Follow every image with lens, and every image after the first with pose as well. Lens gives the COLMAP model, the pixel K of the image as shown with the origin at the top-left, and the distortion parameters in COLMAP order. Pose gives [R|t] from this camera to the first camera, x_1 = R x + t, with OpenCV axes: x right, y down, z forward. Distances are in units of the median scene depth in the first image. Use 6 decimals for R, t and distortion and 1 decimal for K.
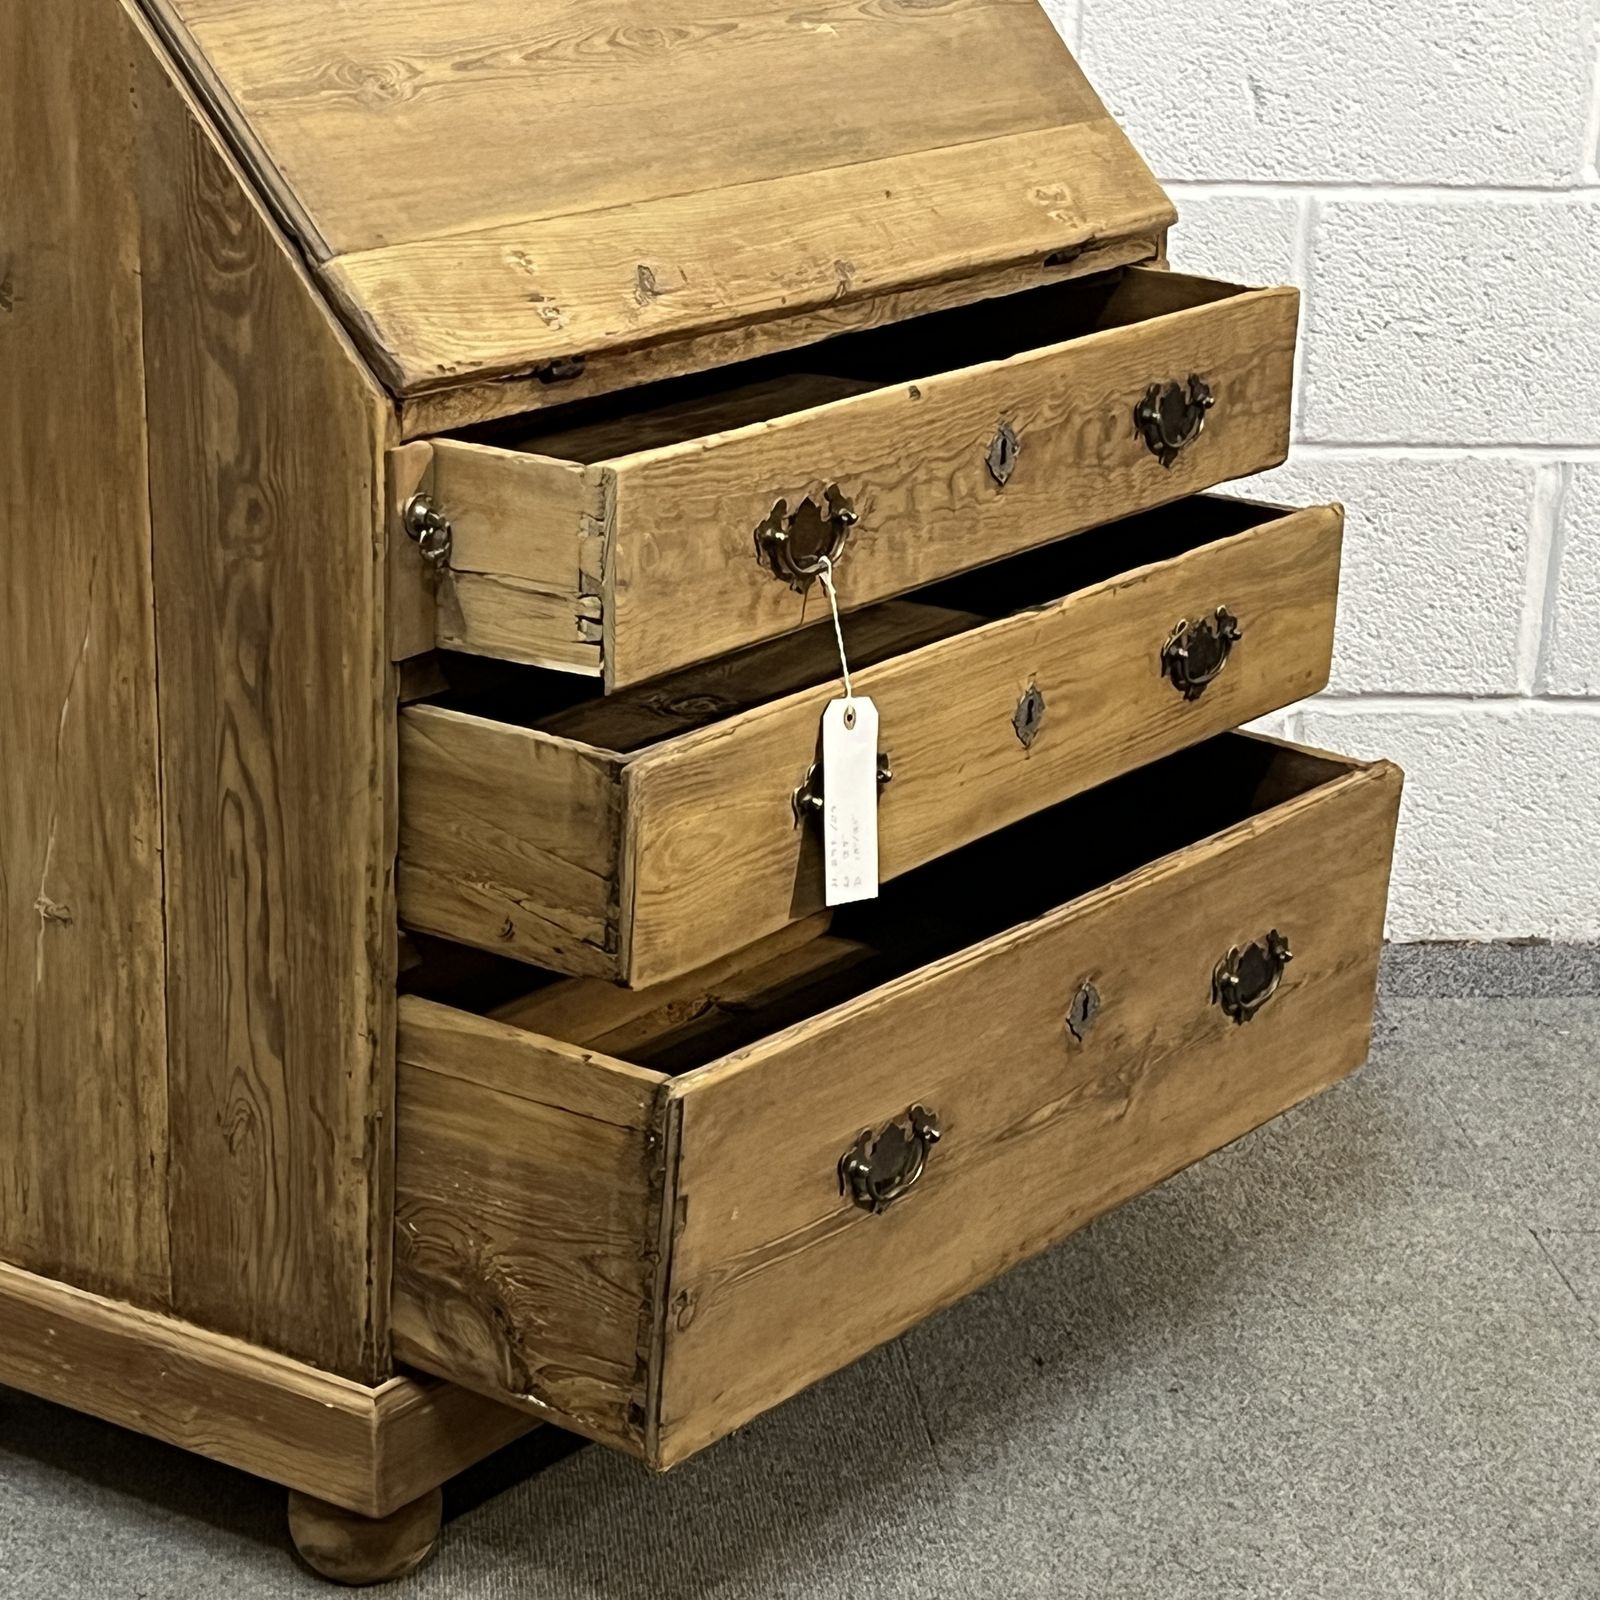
lens RADIAL K [[4079.9, 0, 804.8], [0, 4079.9, 752.8], [0, 0, 1]] dist [0.164617, -0.345728]
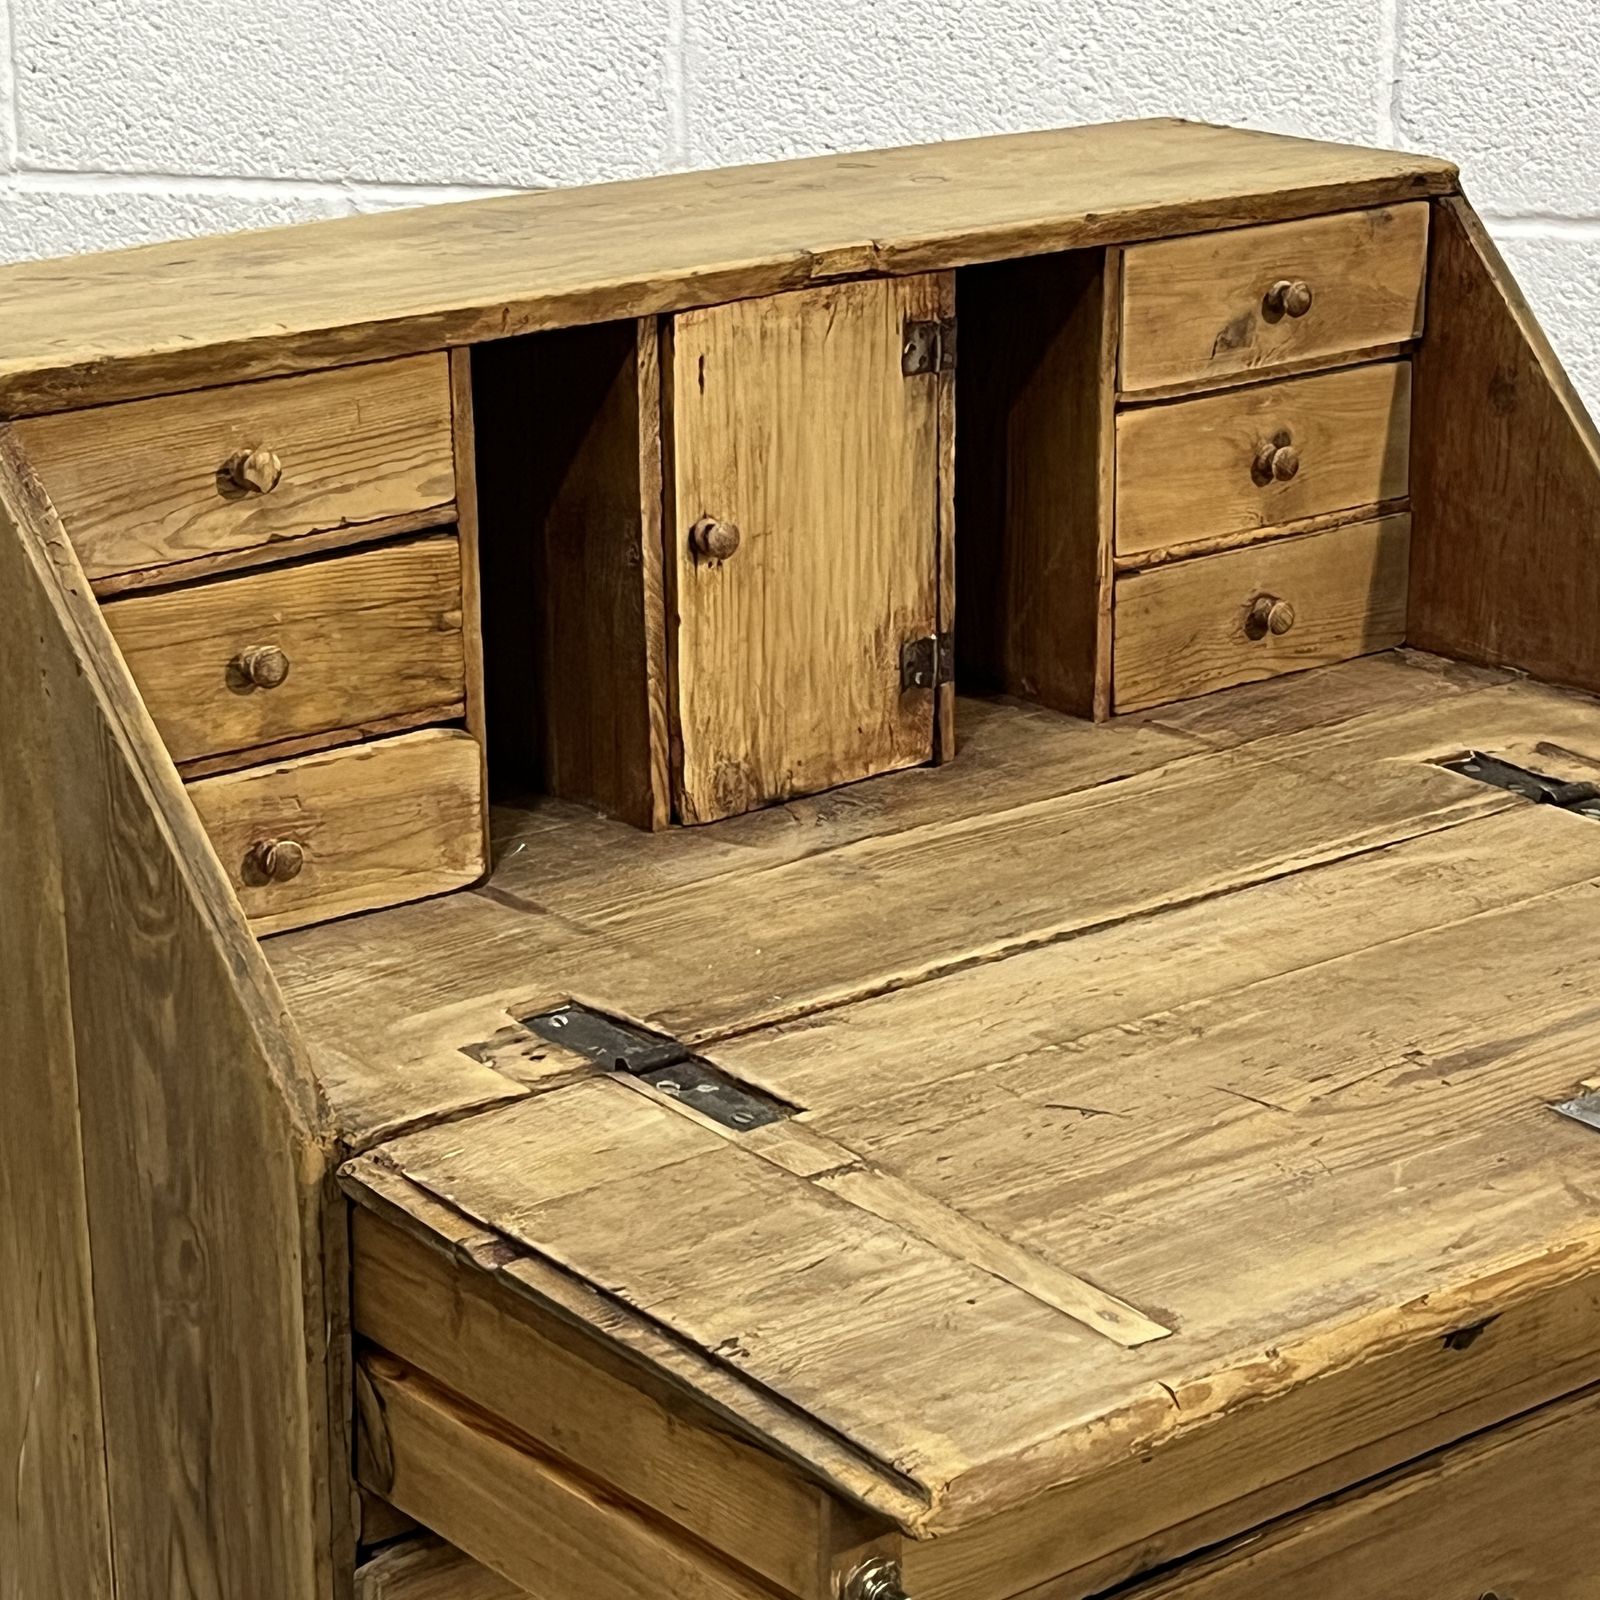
lens RADIAL K [[4054.7, 0, 817.9], [0, 4054.7, 823.6], [0, 0, 1]] dist [0.230794, -1.064518]
pose [[0.959976, 0.050603, -0.275474, 0.110550], [-0.046074, 0.998676, 0.022891, -0.105537], [0.276268, -0.009282, 0.961036, 0.234773]]
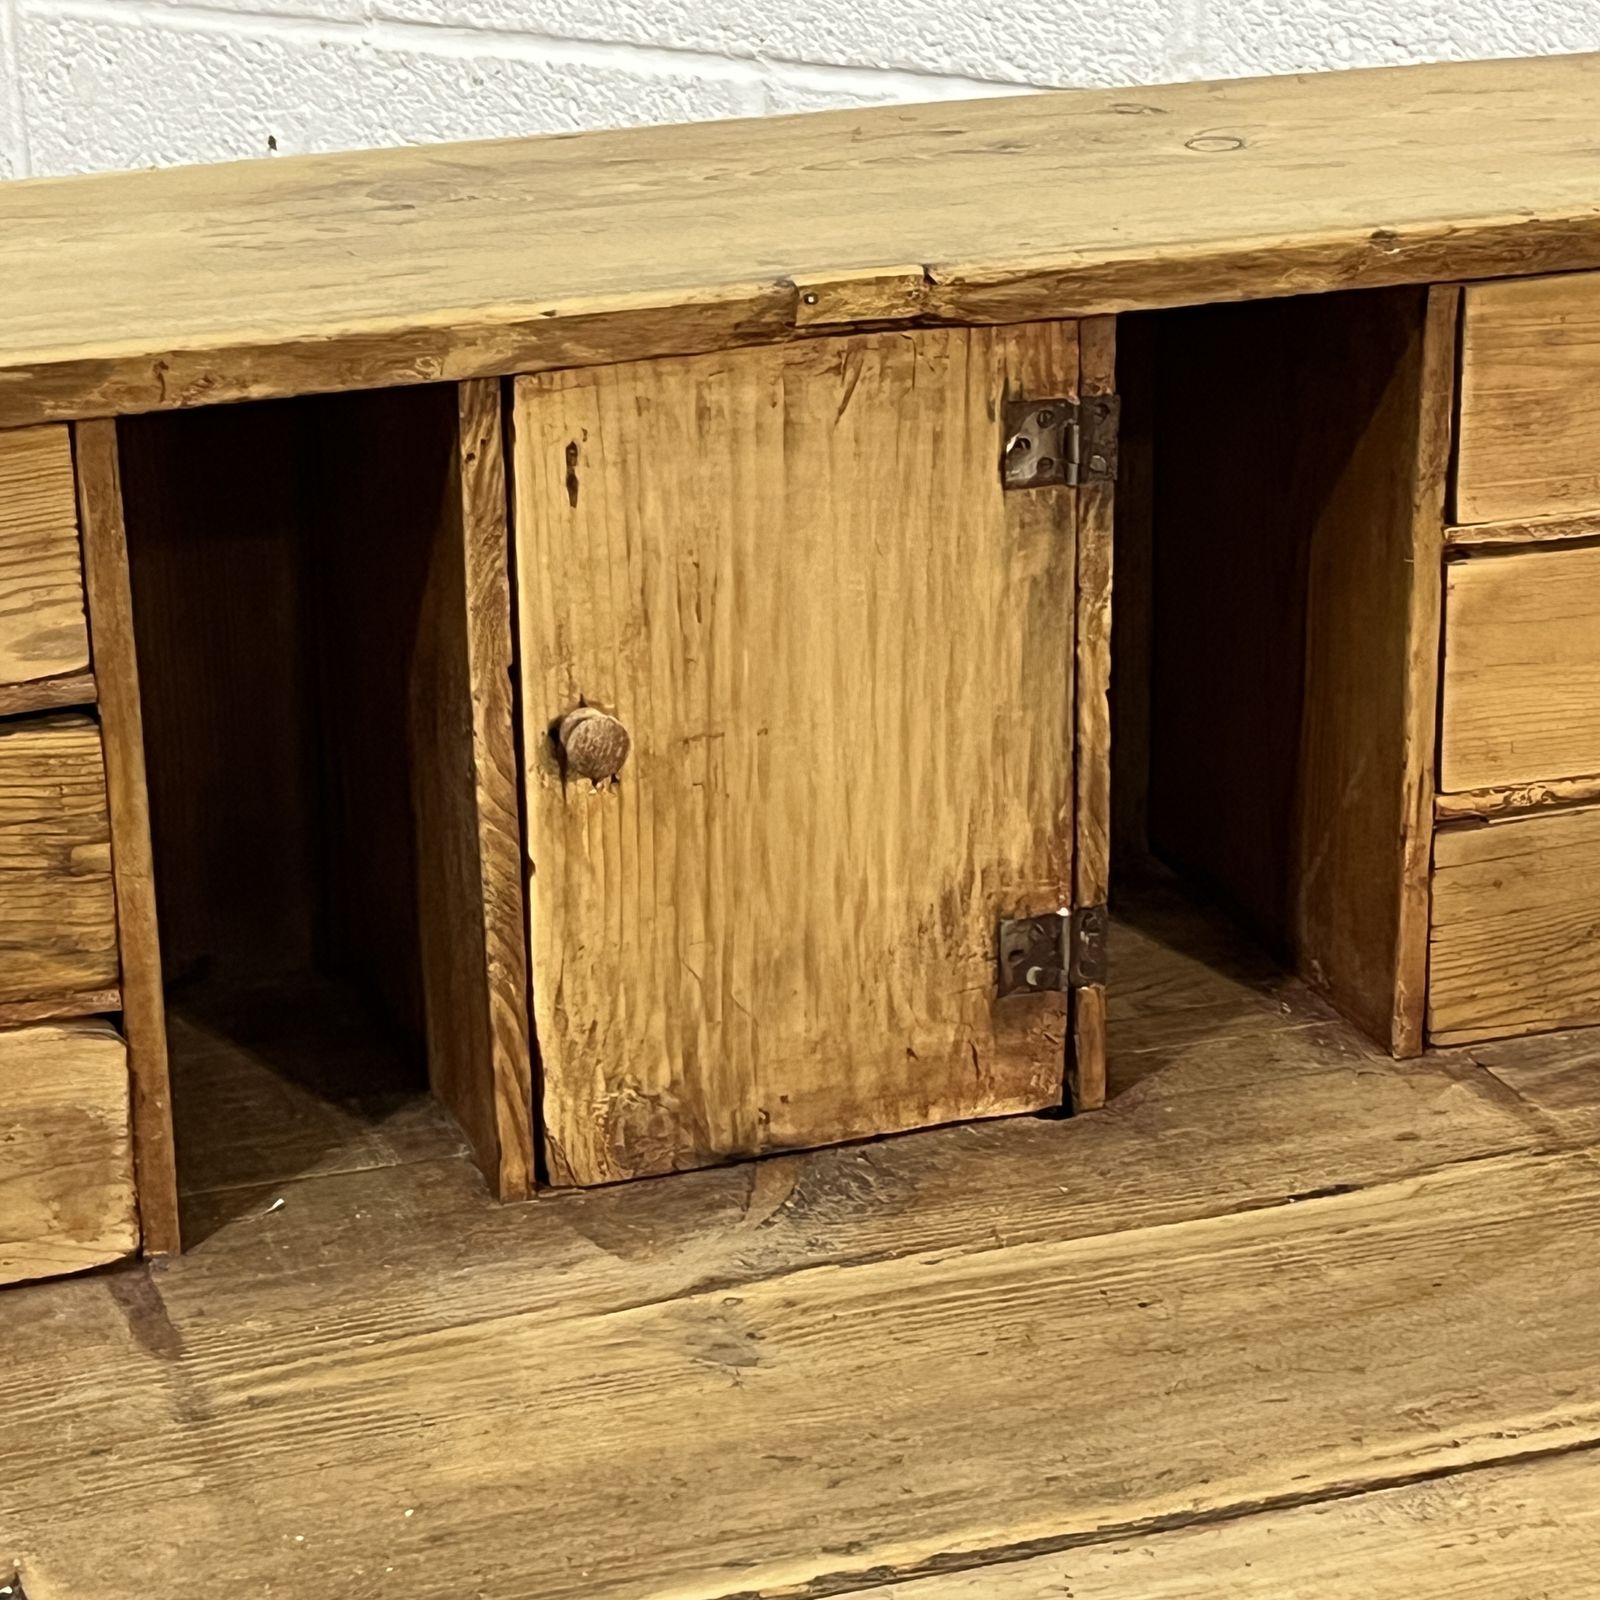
lens RADIAL K [[4065.0, 0, 805.4], [0, 4065.0, 843.5], [0, 0, 1]] dist [0.199528, -0.861492]
pose [[0.800034, 0.173295, -0.574382, 0.149709], [-0.131414, 0.984744, 0.114064, -0.164218], [0.585386, -0.015773, 0.810602, 0.505037]]
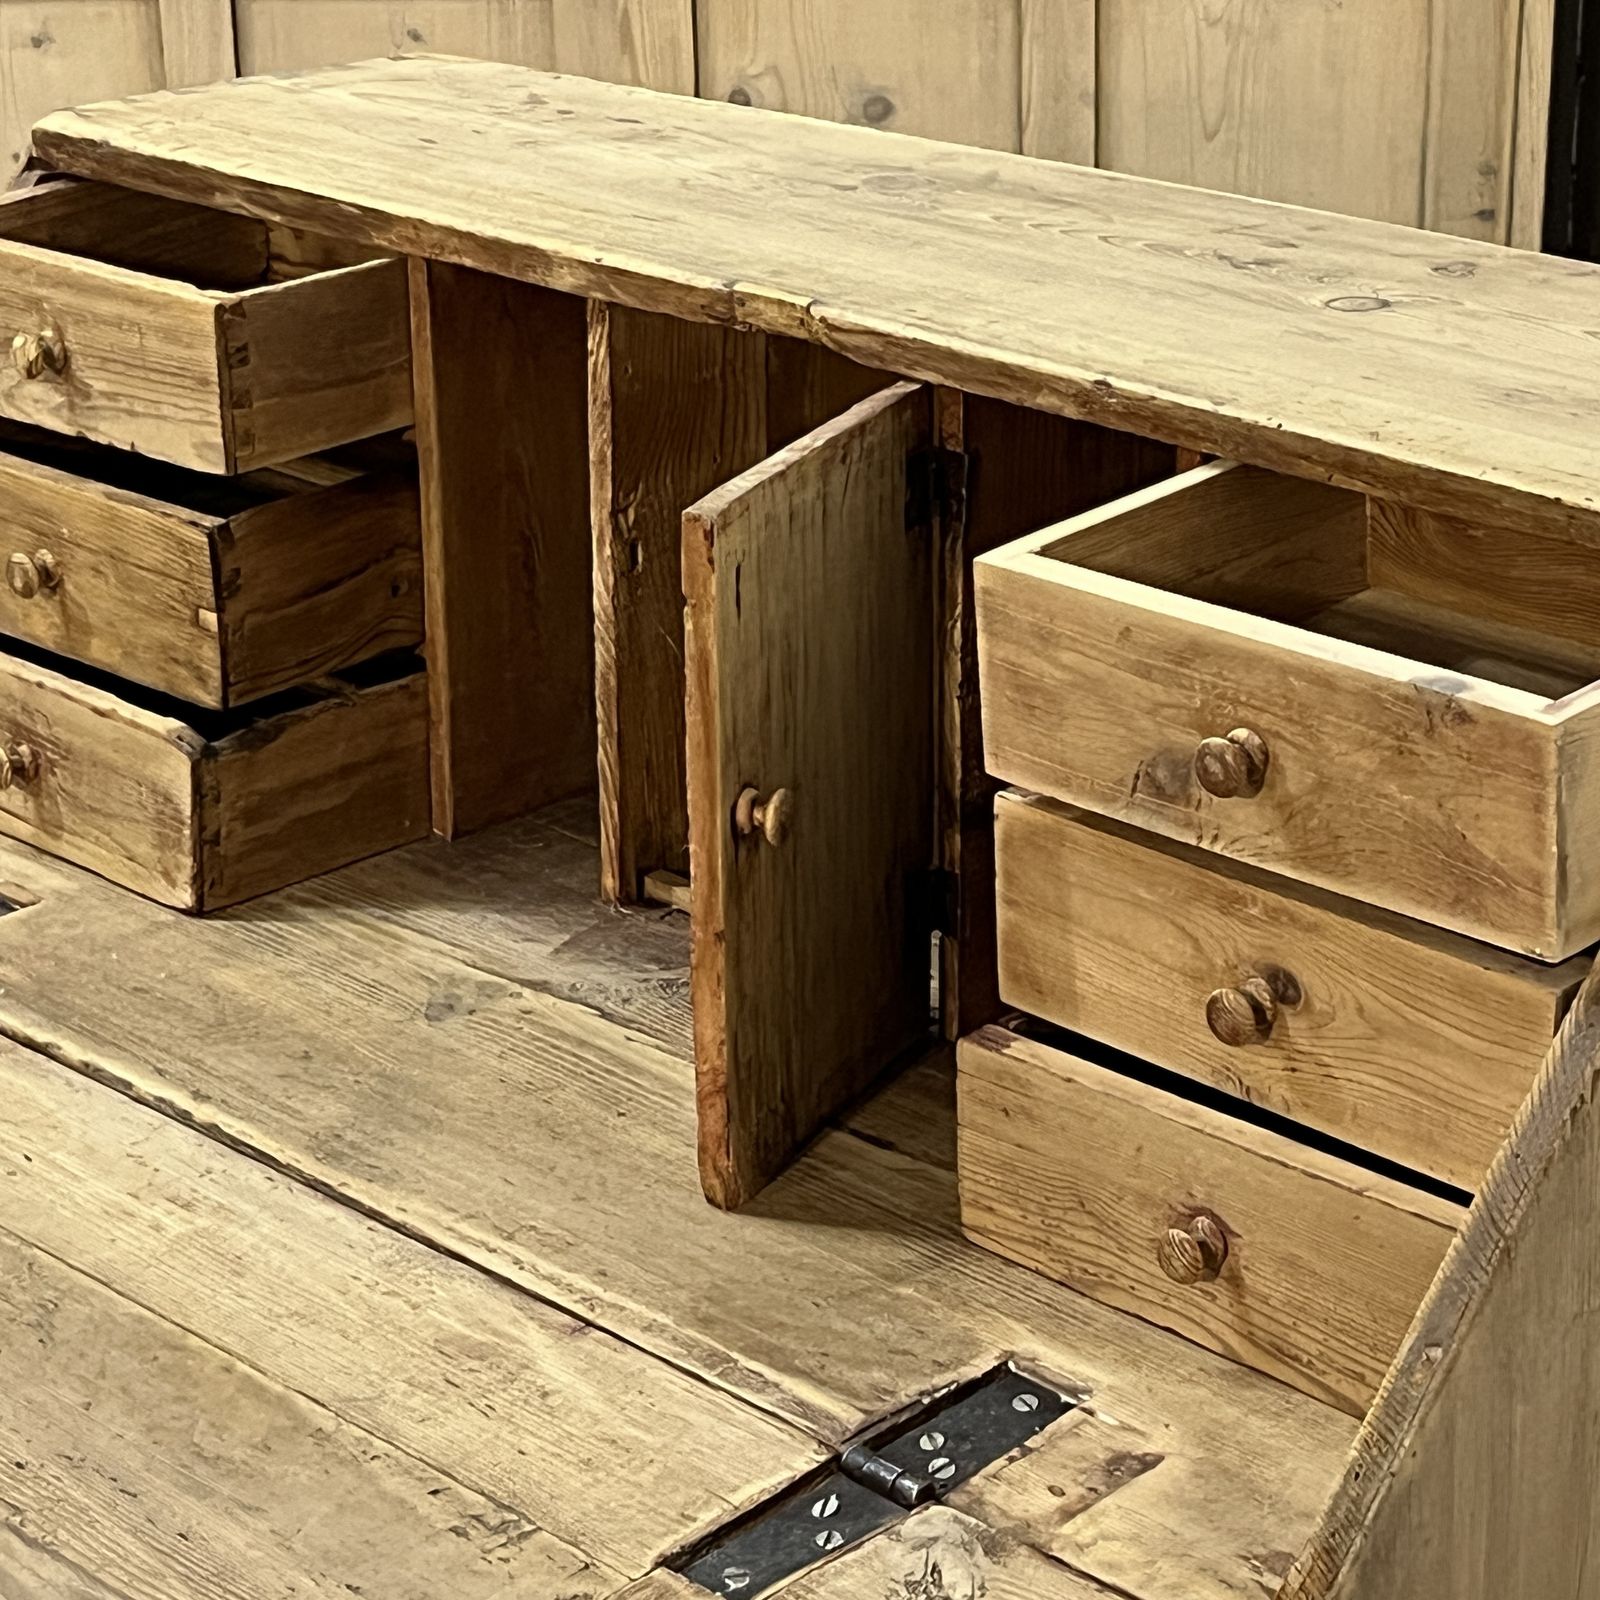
lens RADIAL K [[4079.9, 0, 804.8], [0, 4079.9, 752.8], [0, 0, 1]] dist [0.164617, -0.345728]
pose [[-0.193640, 0.318207, -0.928035, 0.365882], [-0.271094, 0.891753, 0.362332, -0.285532], [0.942874, 0.321747, -0.086415, 0.832867]]
